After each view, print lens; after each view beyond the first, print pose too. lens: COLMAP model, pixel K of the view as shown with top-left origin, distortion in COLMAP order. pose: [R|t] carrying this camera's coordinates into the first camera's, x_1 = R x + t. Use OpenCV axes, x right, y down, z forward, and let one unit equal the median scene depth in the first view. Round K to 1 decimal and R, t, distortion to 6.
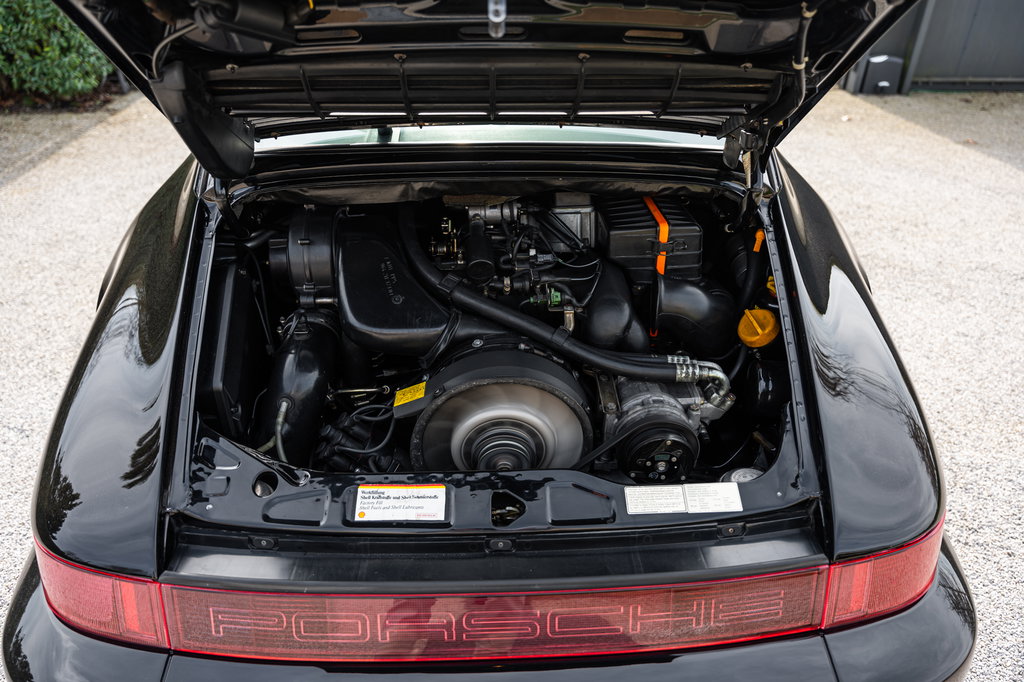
lens RADIAL K [[687.4, 0, 514.6], [0, 687.4, 344.3], [0, 0, 1]] dist [-0.000837, -0.013171]
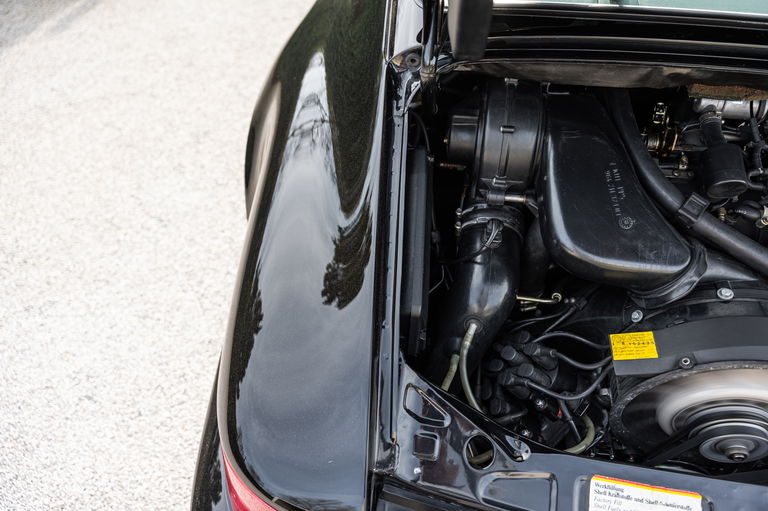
lens RADIAL K [[515.6, 0, 379.9], [0, 515.6, 255.9], [0, 0, 1]] dist [-0.000837, -0.013171]
pose [[0.977447, 0.142293, -0.156043, -0.328843], [-0.097822, 0.959934, 0.262596, -0.147146], [0.187157, -0.241410, 0.952205, 0.334430]]
